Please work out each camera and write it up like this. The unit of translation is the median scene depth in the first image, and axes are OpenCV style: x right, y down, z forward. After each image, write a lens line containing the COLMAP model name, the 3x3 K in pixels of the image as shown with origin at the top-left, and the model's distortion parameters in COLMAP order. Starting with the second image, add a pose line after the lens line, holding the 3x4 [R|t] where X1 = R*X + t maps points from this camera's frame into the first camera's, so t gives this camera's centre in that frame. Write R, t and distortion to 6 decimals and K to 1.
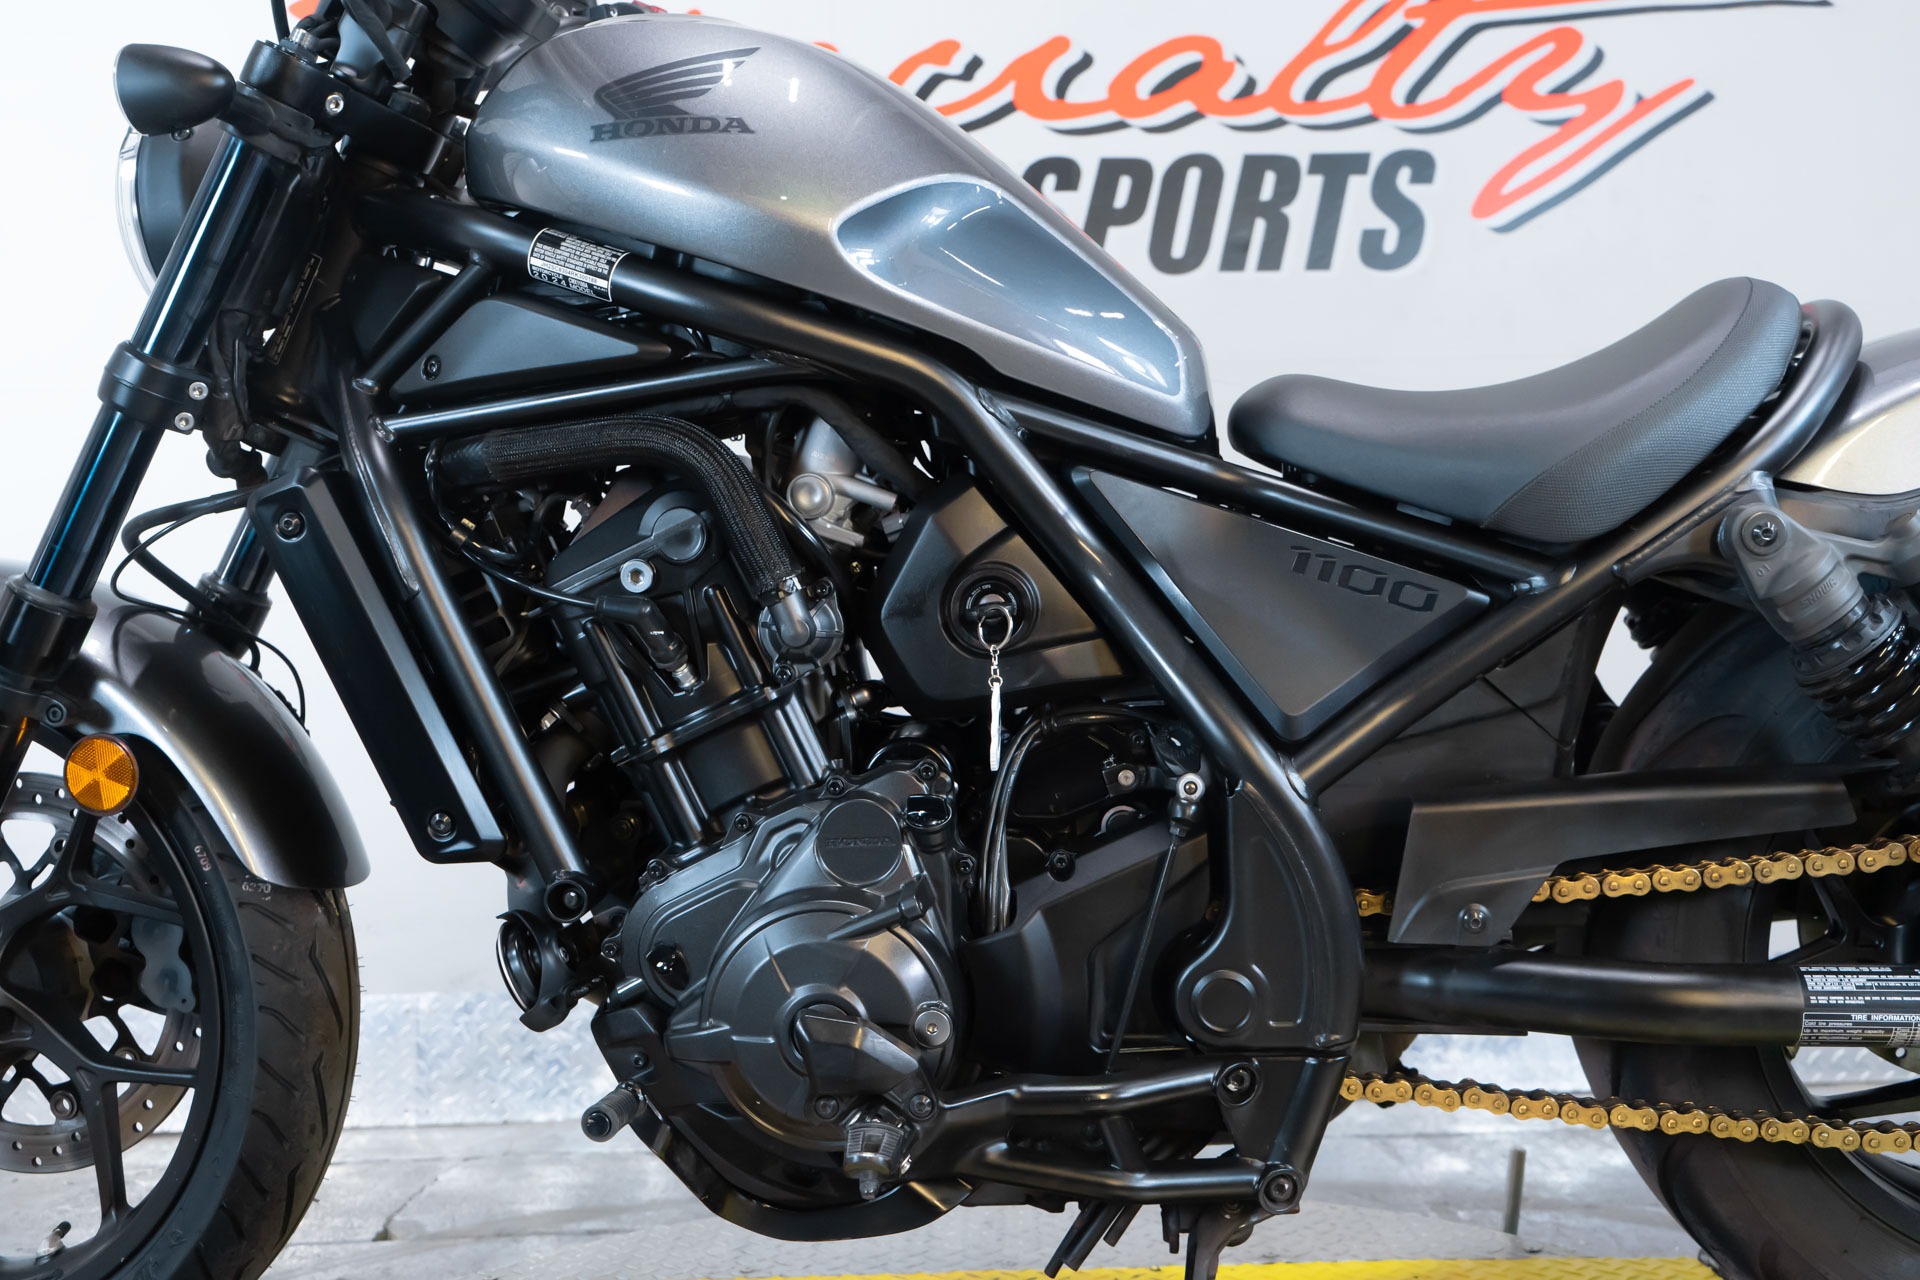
lens RADIAL K [[1833.9, 0, 960.0], [0, 1833.9, 640.0], [0, 0, 1]] dist [0.000780, 0.002925]
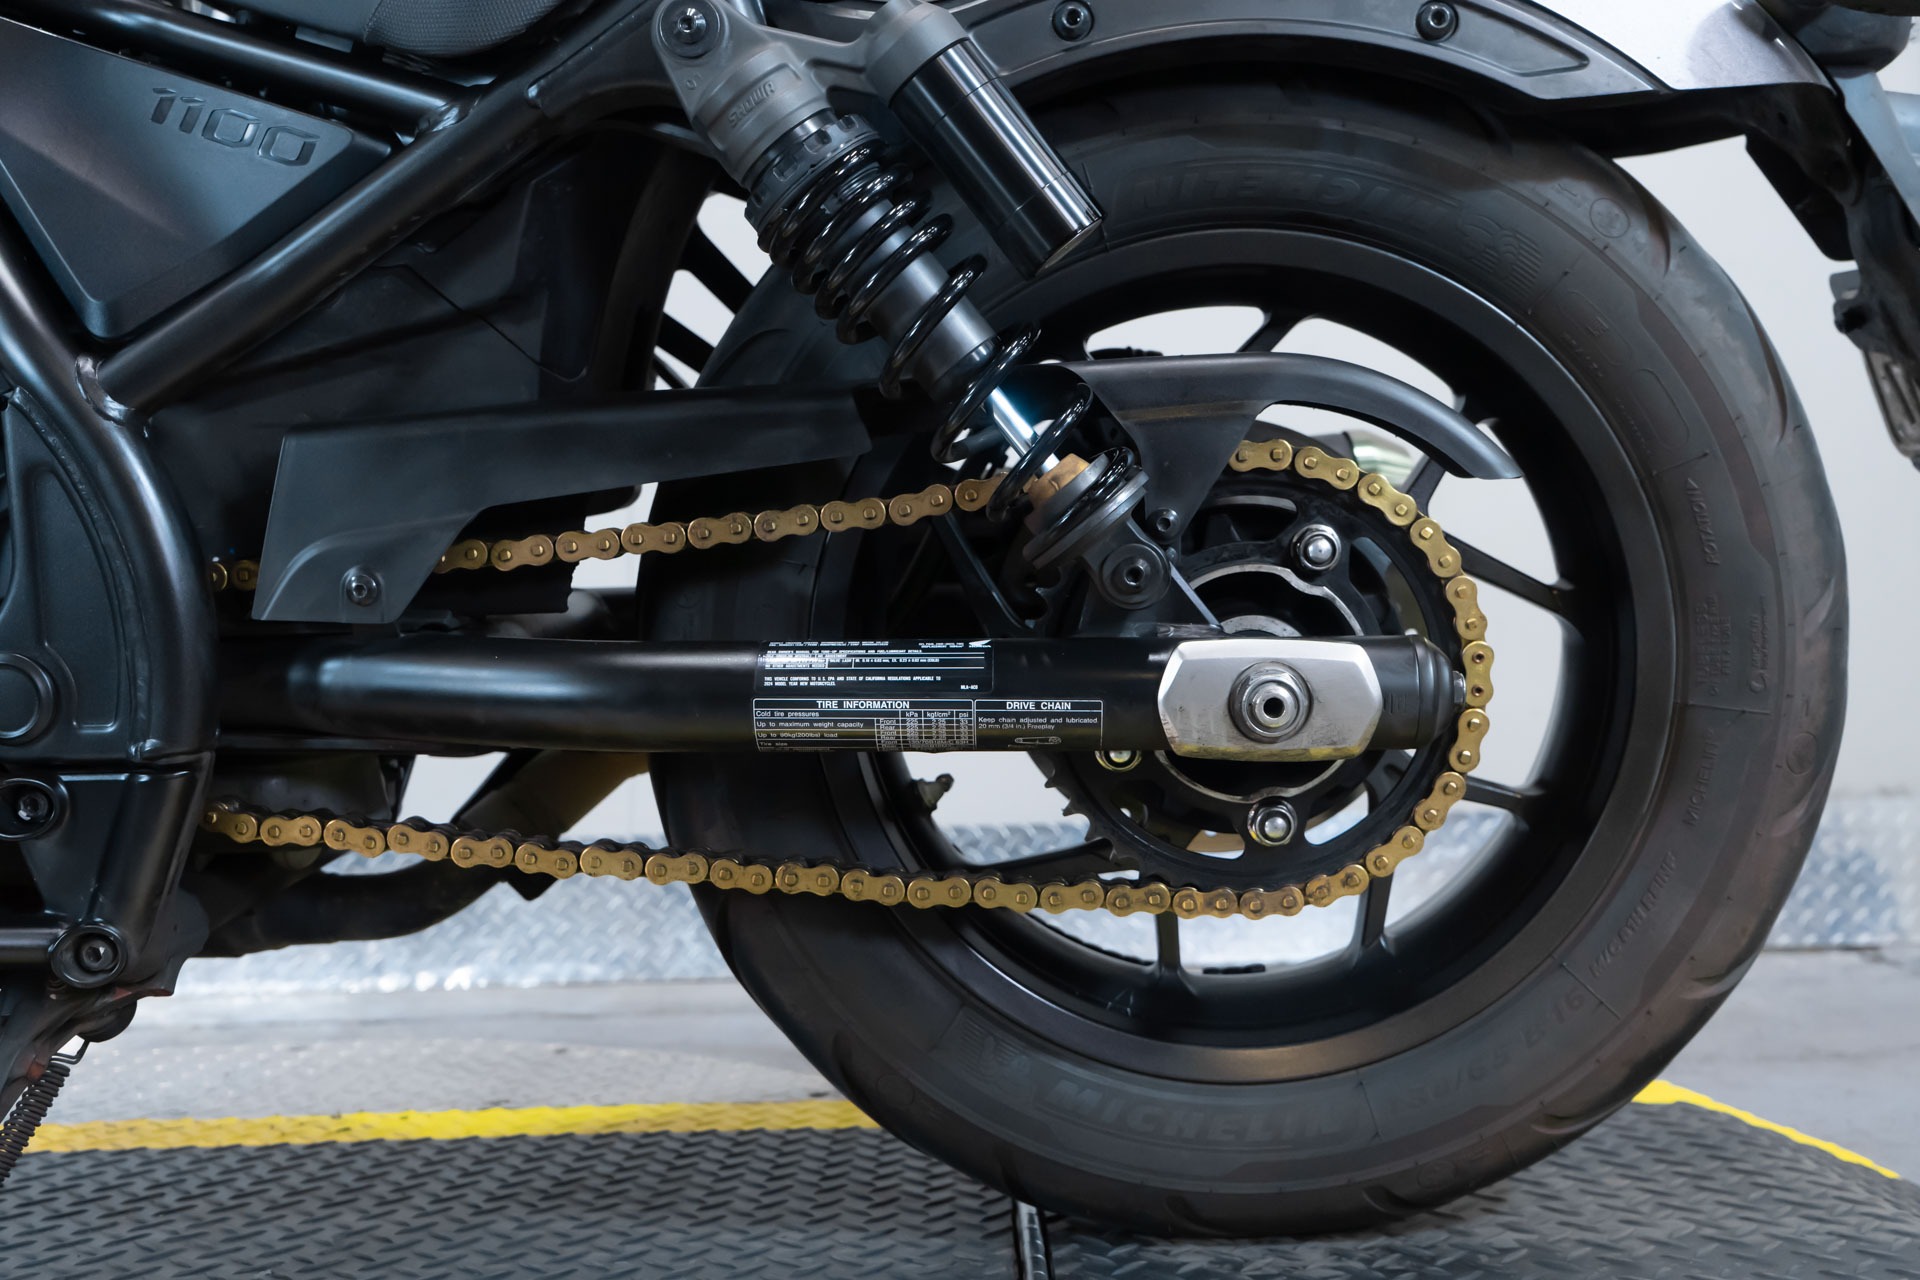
lens RADIAL K [[1863.8, 0, 885.9], [0, 1863.8, 645.4], [0, 0, 1]] dist [-0.003508, -0.000928]
pose [[0.999582, 0.003296, 0.028727, 0.451070], [-0.004422, 0.999220, 0.039244, 0.140498], [-0.028576, -0.039355, 0.998817, 0.241769]]
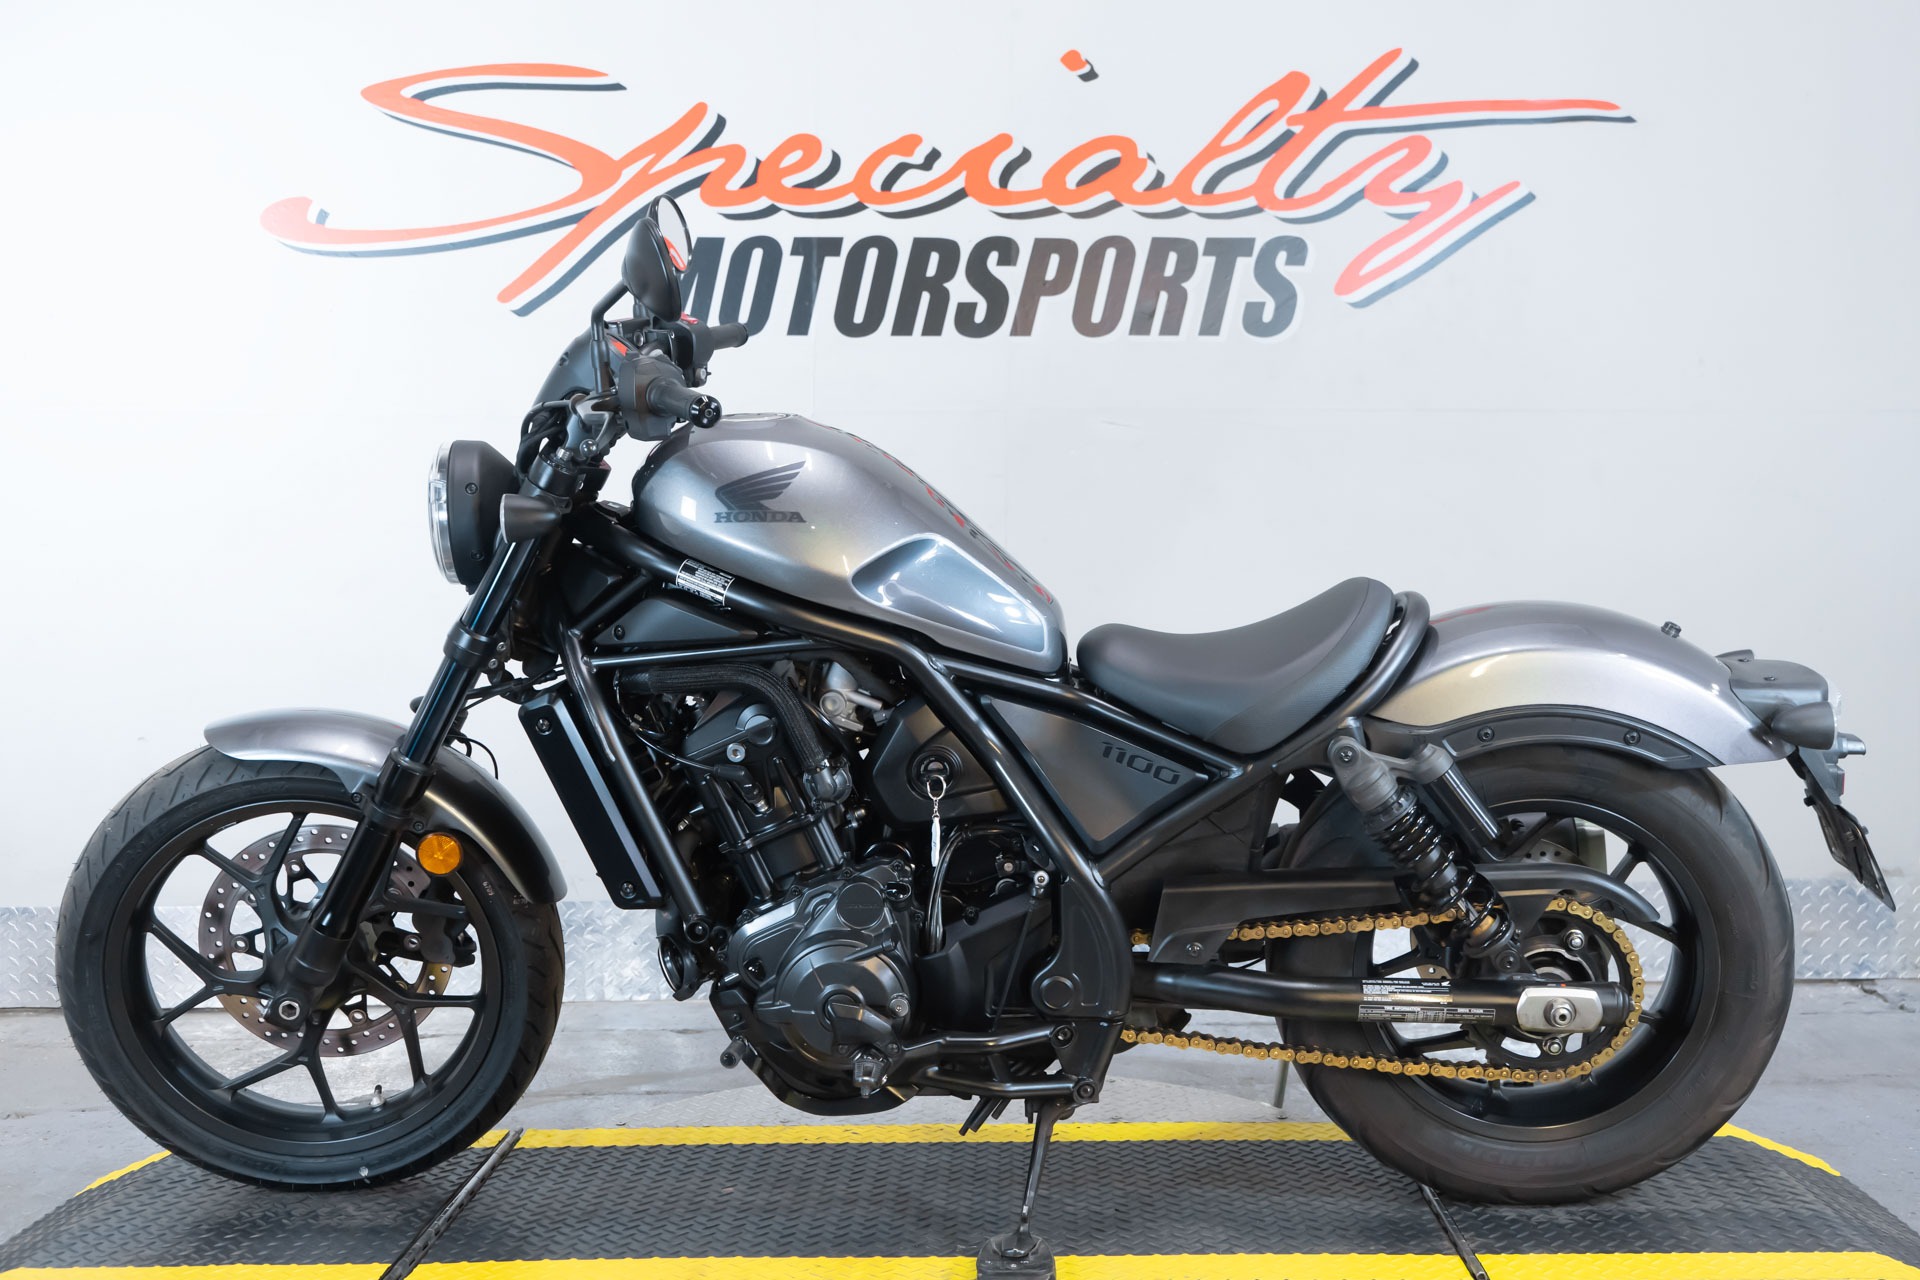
lens RADIAL K [[2076.3, 0, 960.0], [0, 2076.3, 640.0], [0, 0, 1]] dist [0.010700, 0.015941]
pose [[0.999580, 0.014198, 0.025245, -0.011271], [-0.016986, 0.993345, 0.113914, -0.375508], [-0.023460, -0.114295, 0.993170, -0.991665]]
